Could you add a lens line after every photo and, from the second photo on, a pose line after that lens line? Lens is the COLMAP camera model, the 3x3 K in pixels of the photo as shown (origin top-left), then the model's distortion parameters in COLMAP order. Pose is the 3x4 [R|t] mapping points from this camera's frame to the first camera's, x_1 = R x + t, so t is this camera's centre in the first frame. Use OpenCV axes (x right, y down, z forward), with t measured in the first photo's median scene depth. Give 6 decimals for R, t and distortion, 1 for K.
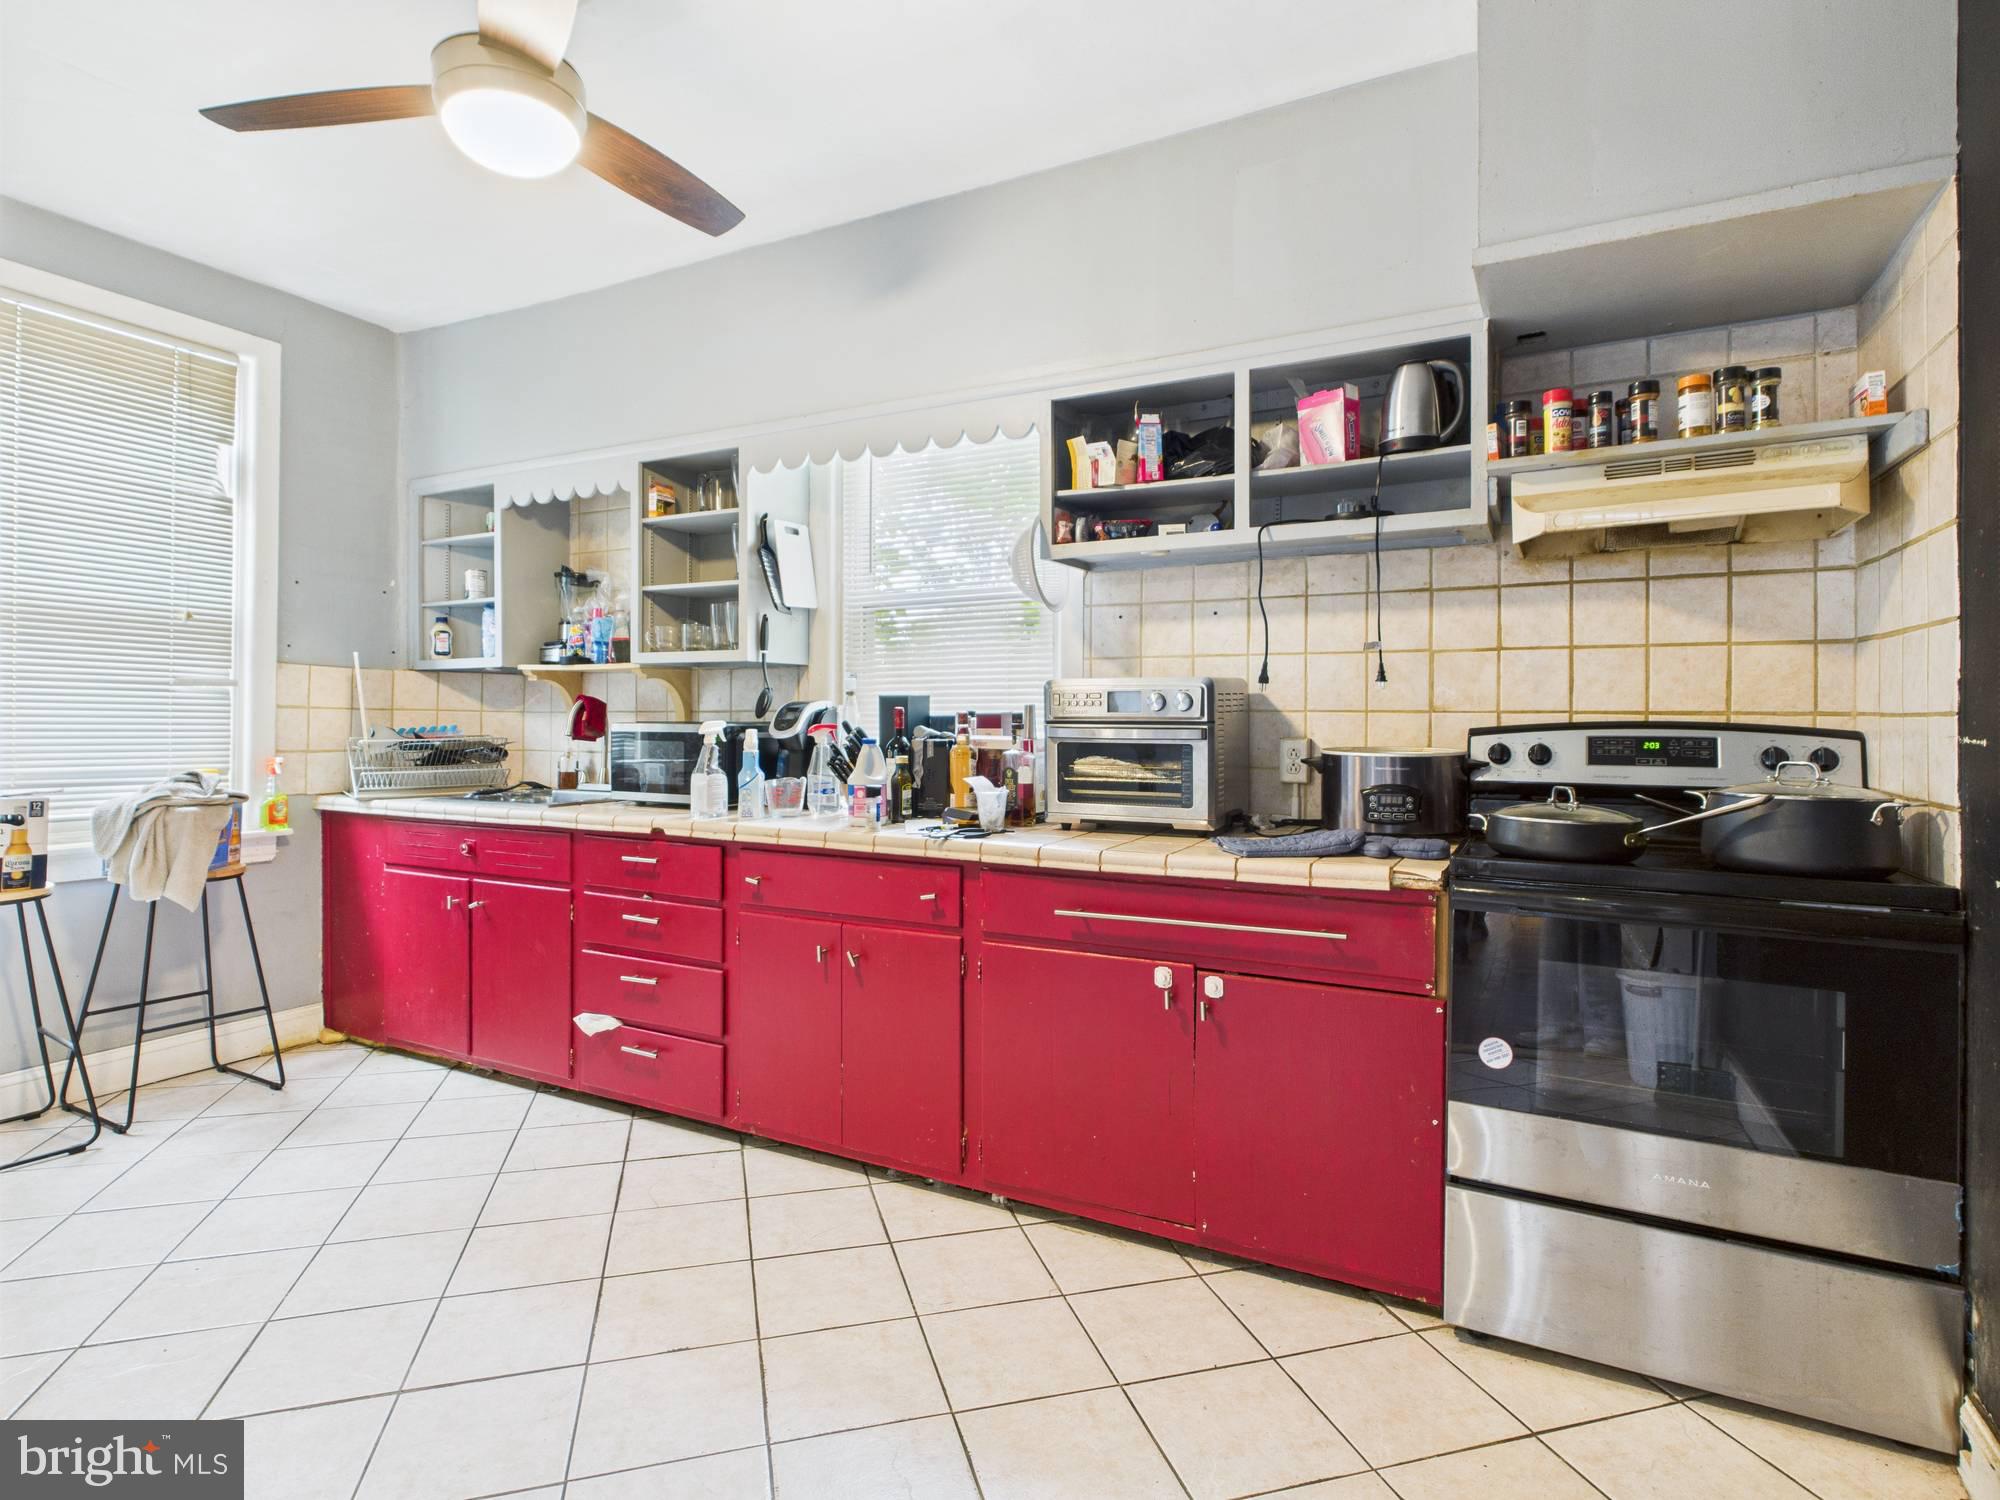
lens RADIAL K [[1066.4, 0, 1020.6], [0, 1066.4, 732.7], [0, 0, 1]] dist [0.001621, -0.000340]
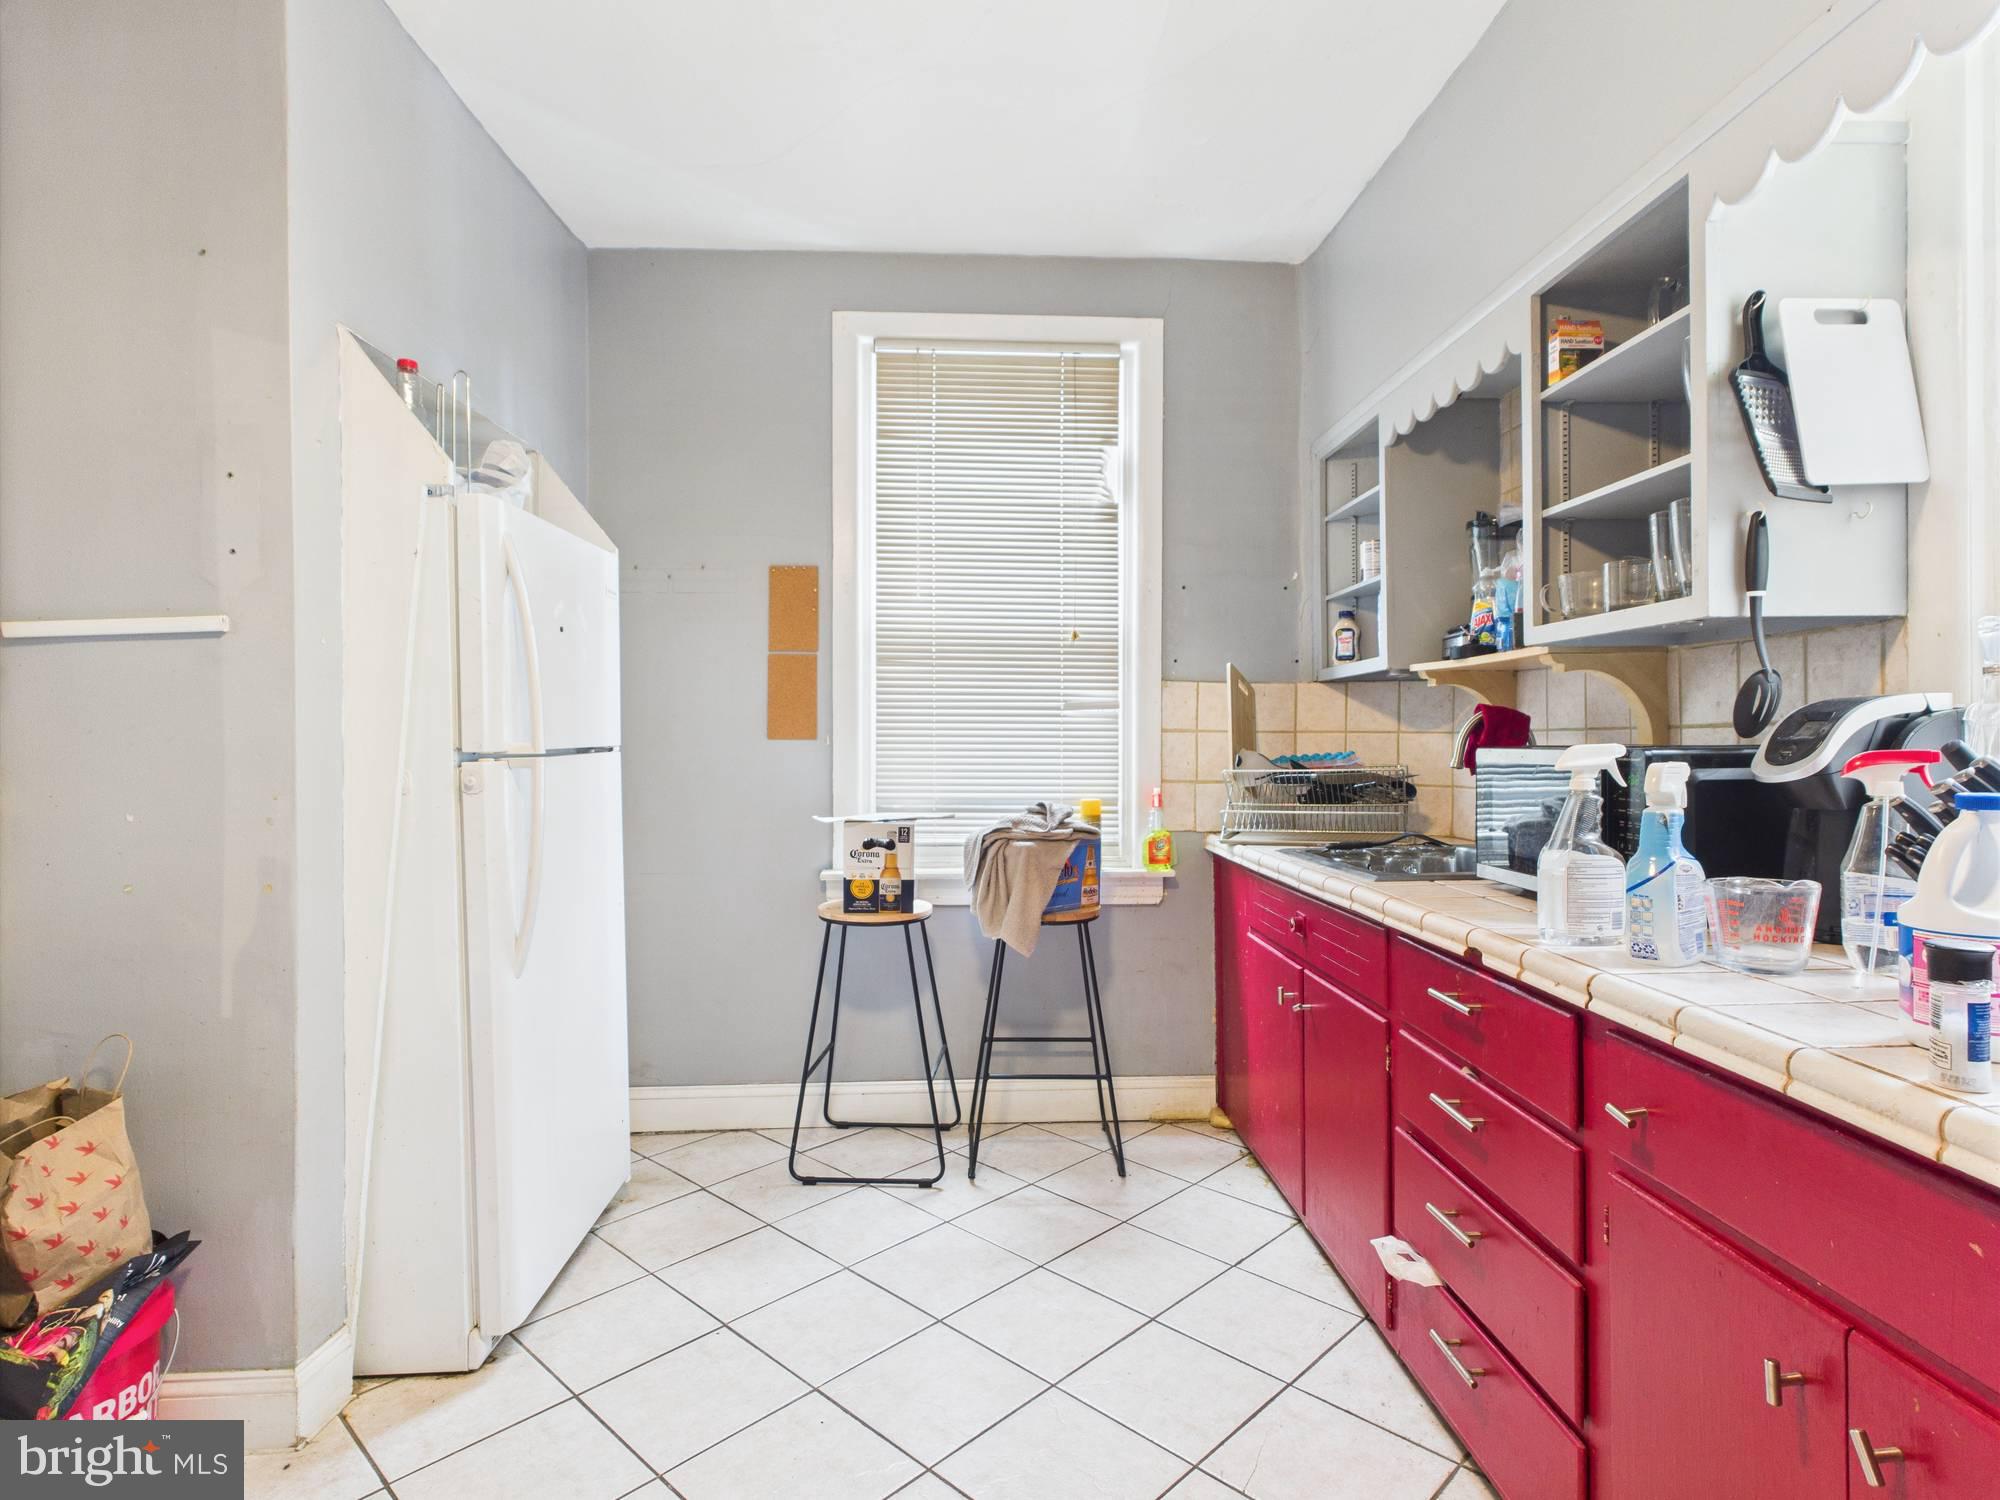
lens RADIAL K [[1067.7, 0, 975.7], [0, 1067.7, 746.6], [0, 0, 1]] dist [0.002490, 0.000322]
pose [[0.490975, -0.003624, -0.871166, -0.002380], [-0.004235, 0.999970, -0.006546, -0.004813], [0.871164, 0.006903, 0.490944, 0.450139]]
